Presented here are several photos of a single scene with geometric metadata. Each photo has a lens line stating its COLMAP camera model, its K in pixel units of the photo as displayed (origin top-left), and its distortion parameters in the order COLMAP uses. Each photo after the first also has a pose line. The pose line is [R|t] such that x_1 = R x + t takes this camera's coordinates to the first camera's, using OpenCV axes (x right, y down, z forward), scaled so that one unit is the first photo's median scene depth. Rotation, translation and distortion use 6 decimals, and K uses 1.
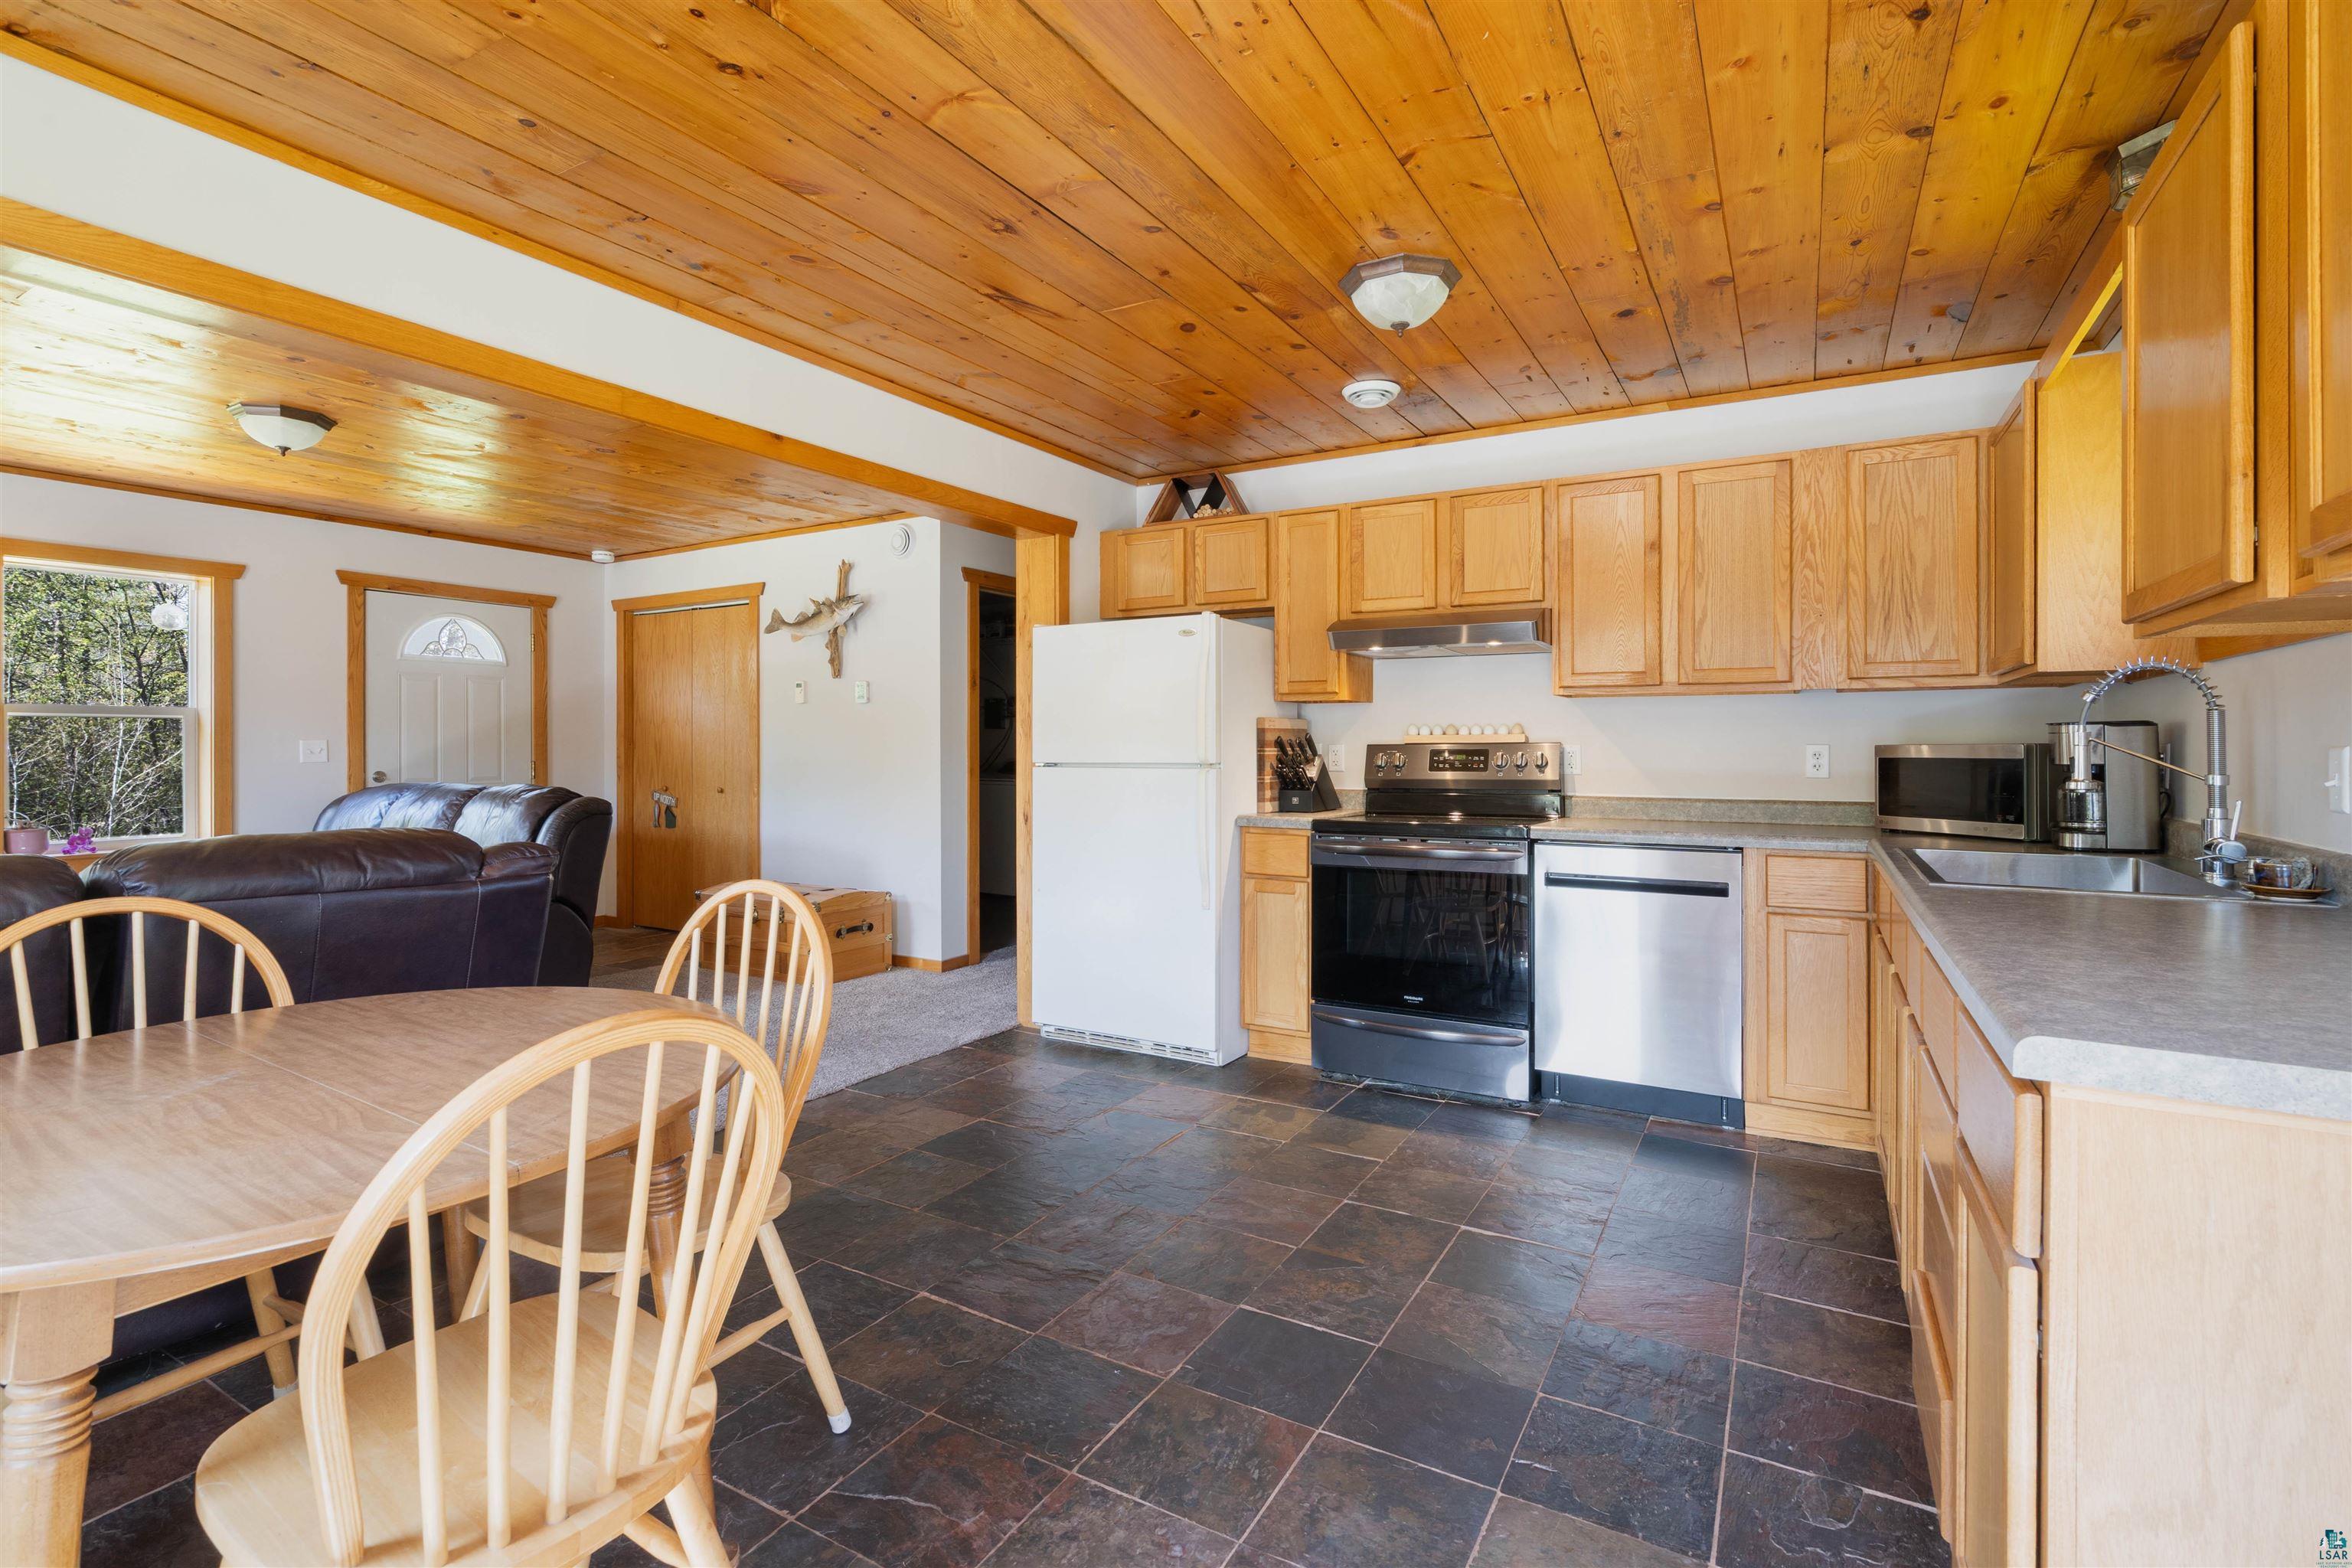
lens RADIAL K [[1084.2, 0, 1166.5], [0, 1084.2, 742.3], [0, 0, 1]] dist [-0.001437, 0.000252]
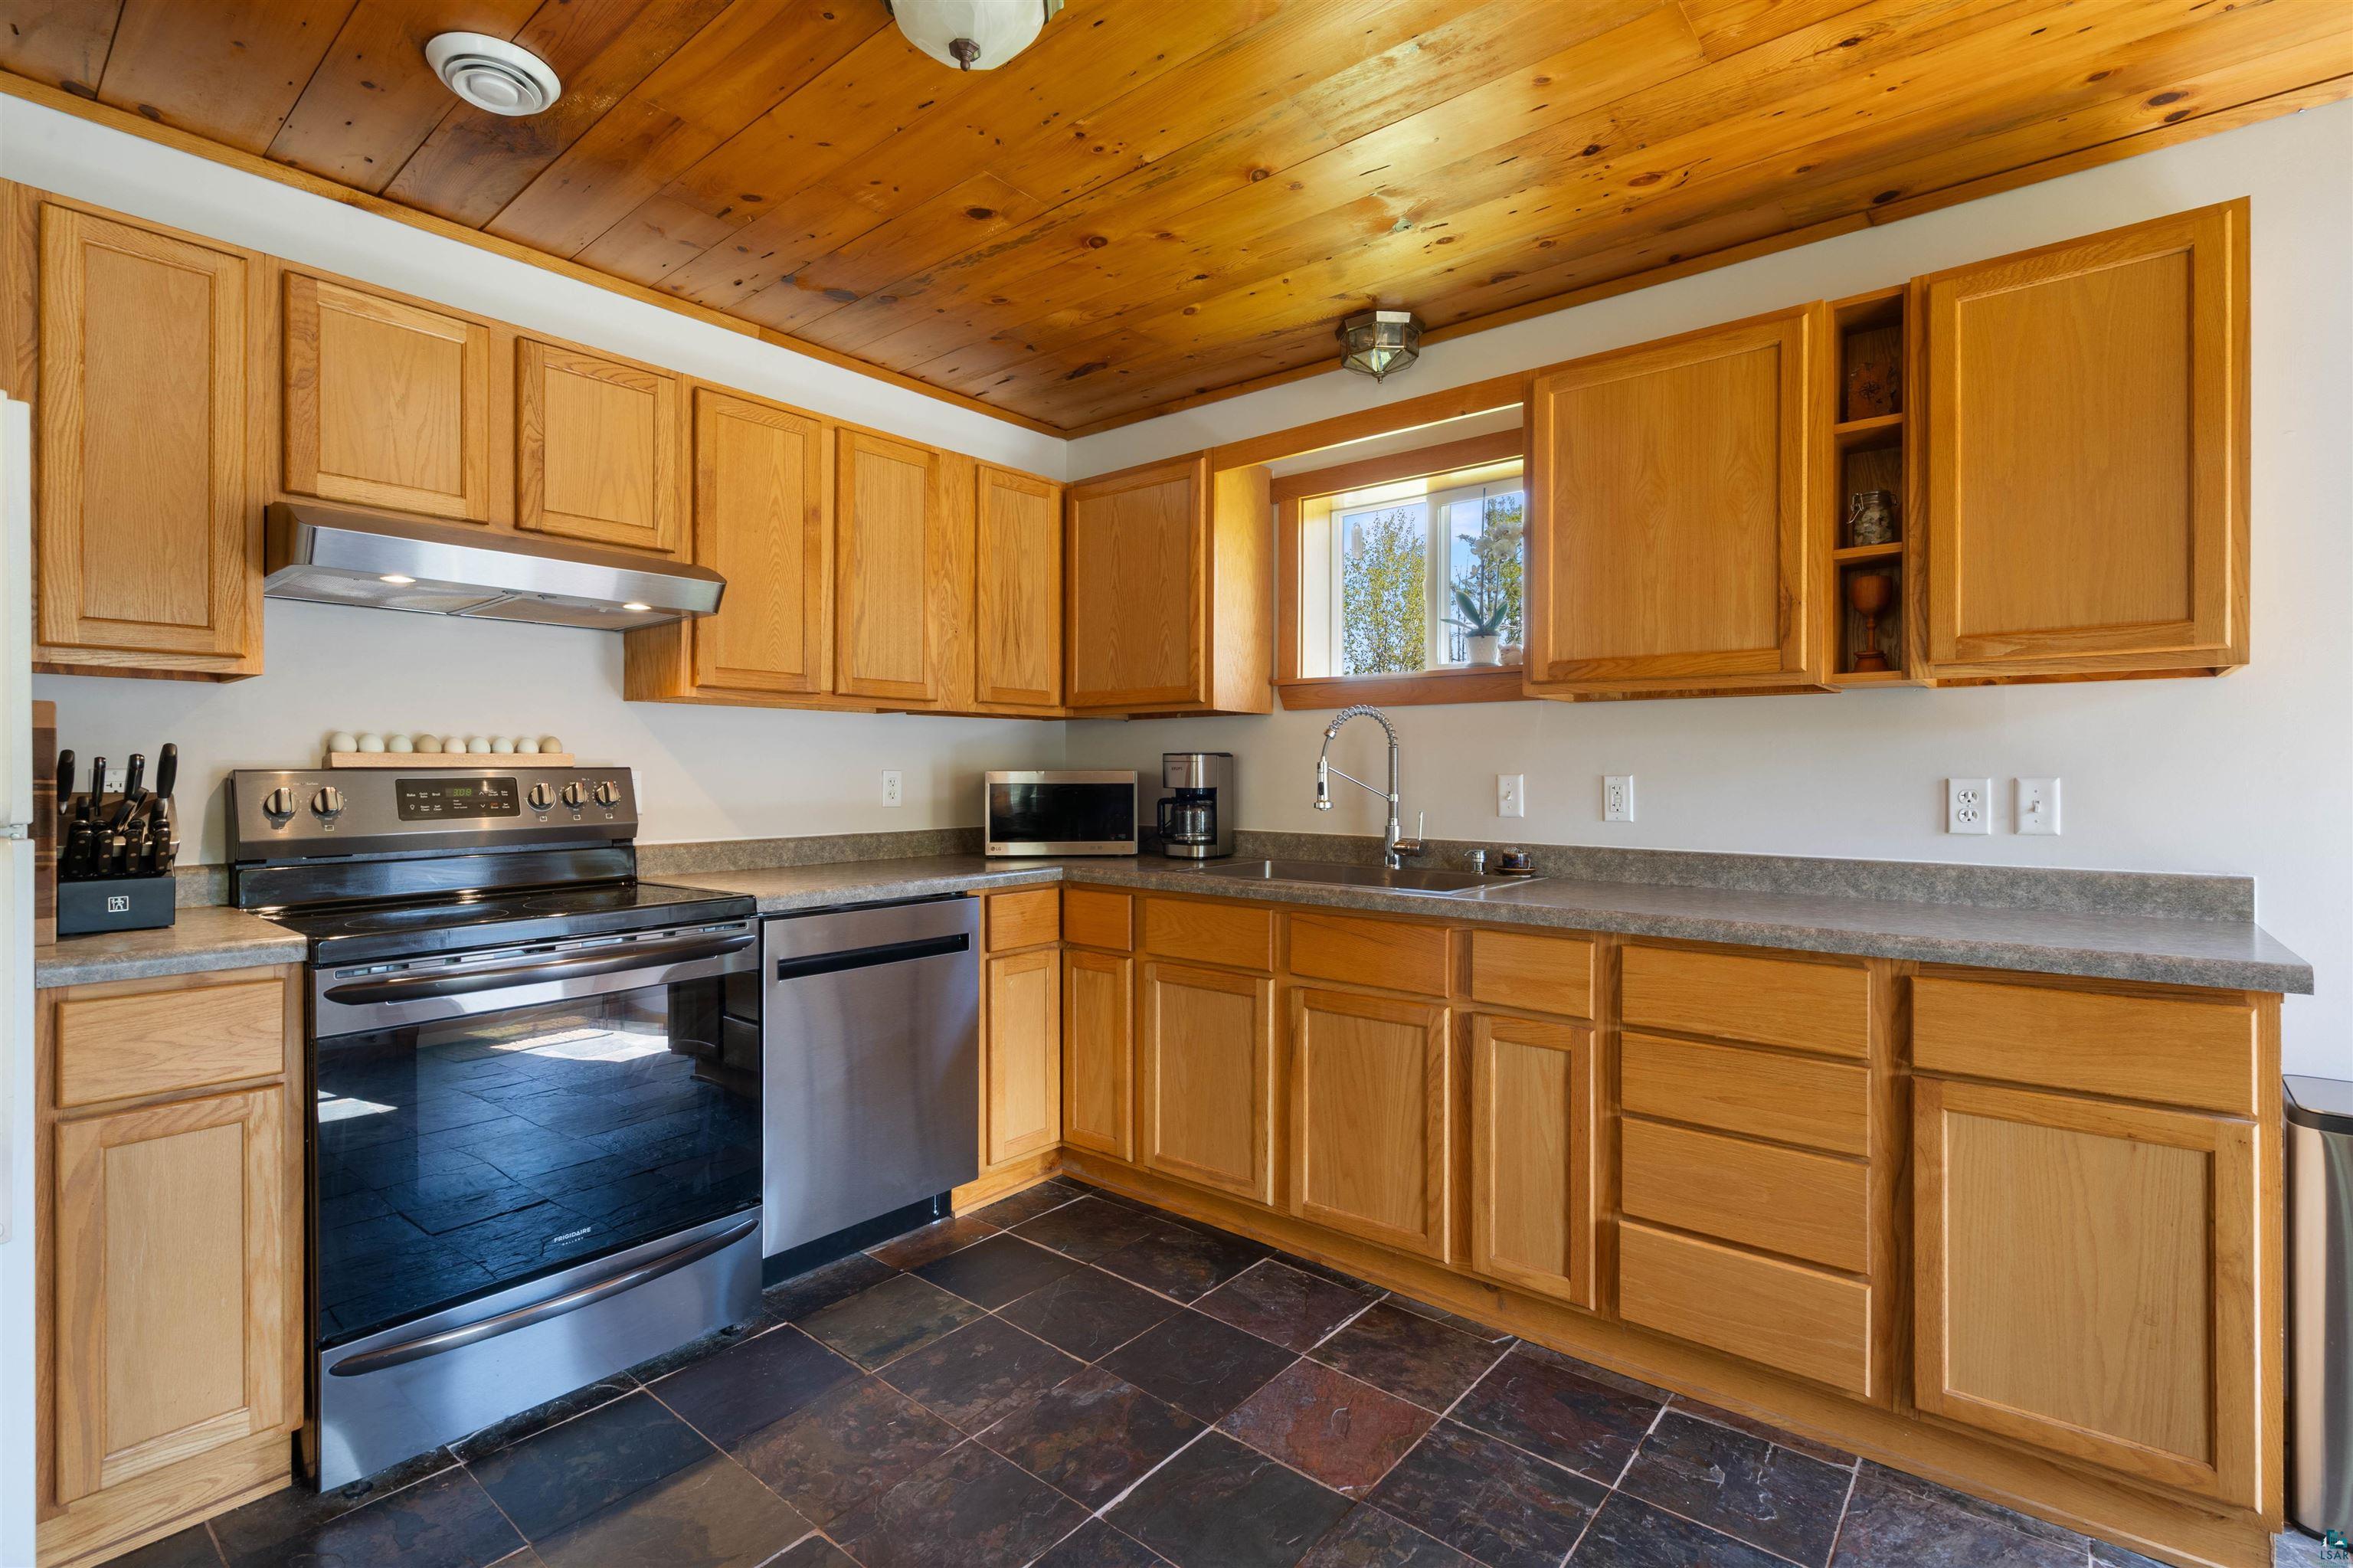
lens RADIAL K [[1082.2, 0, 1165.0], [0, 1082.2, 766.4], [0, 0, 1]] dist [0.002730, 0.000591]
pose [[0.167439, 0.003694, 0.985875, -0.160985], [-0.005590, 0.999980, -0.002797, -0.000066], [-0.985867, -0.005043, 0.167457, 0.378017]]
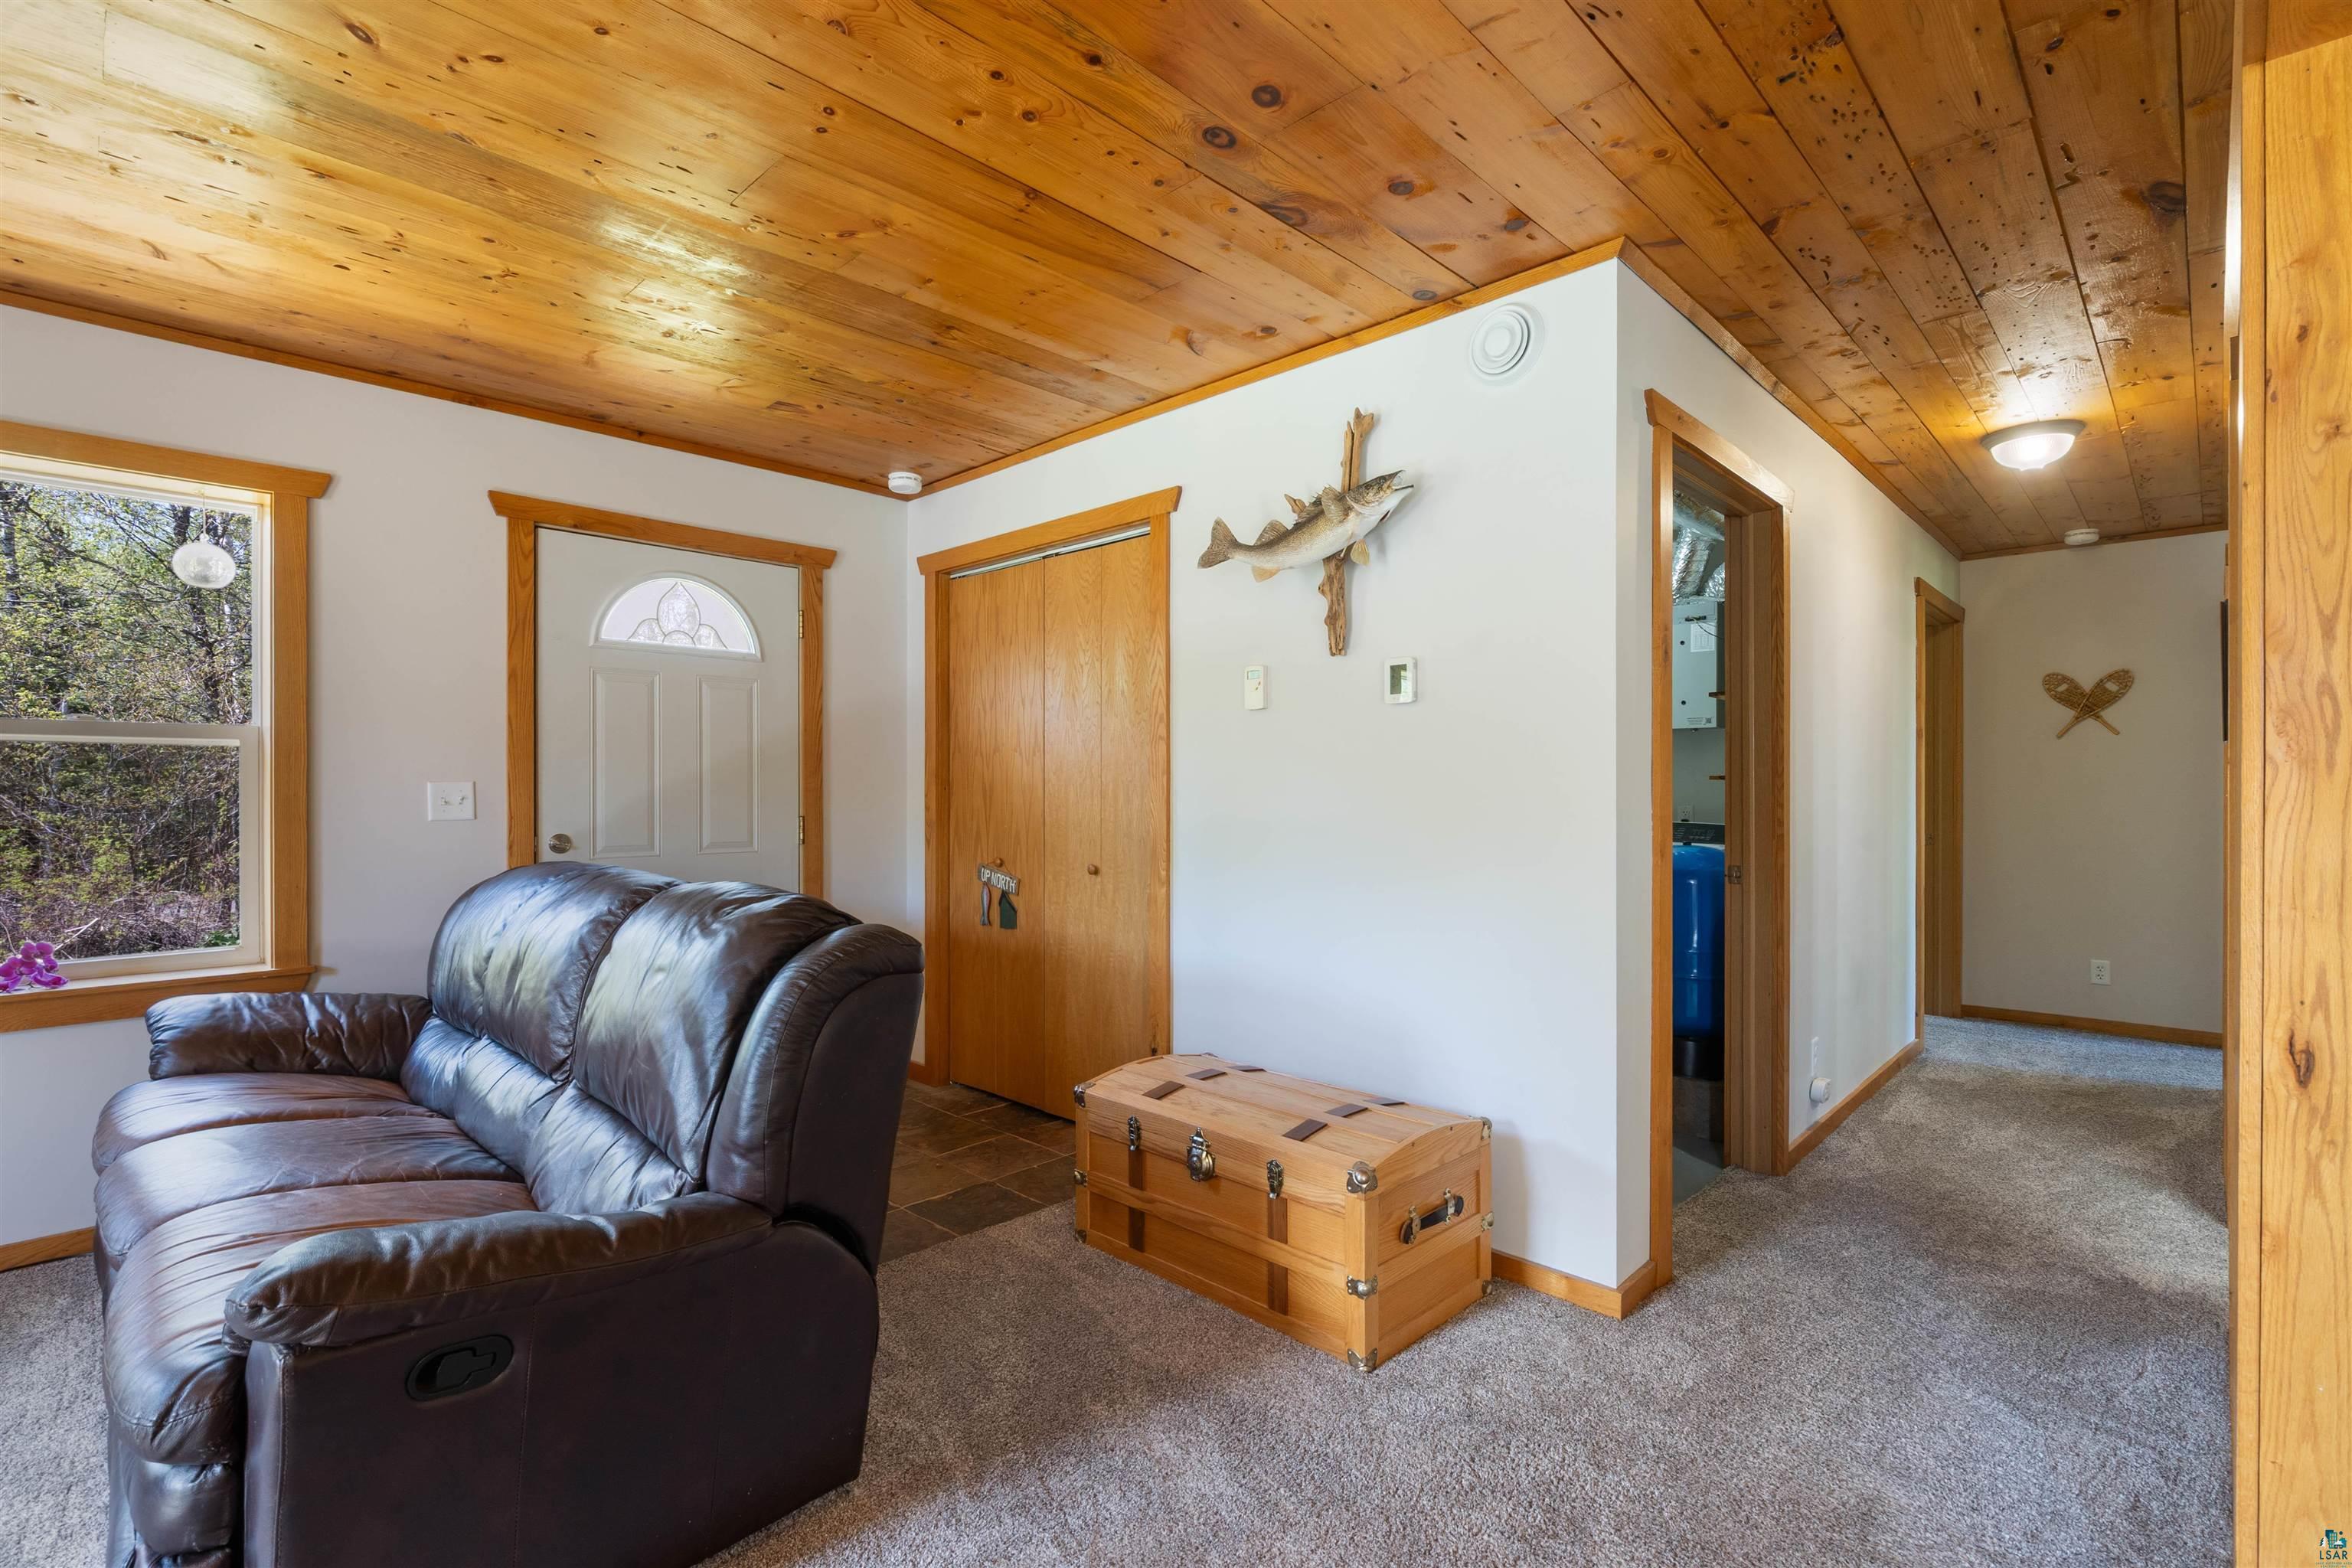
lens RADIAL K [[1083.3, 0, 1169.4], [0, 1083.3, 787.9], [0, 0, 1]] dist [-0.002974, -0.000093]
pose [[0.970907, 0.001688, -0.239453, -0.264996], [-0.001112, 0.999996, 0.002540, -0.000265], [0.239456, -0.002199, 0.970905, 0.512846]]
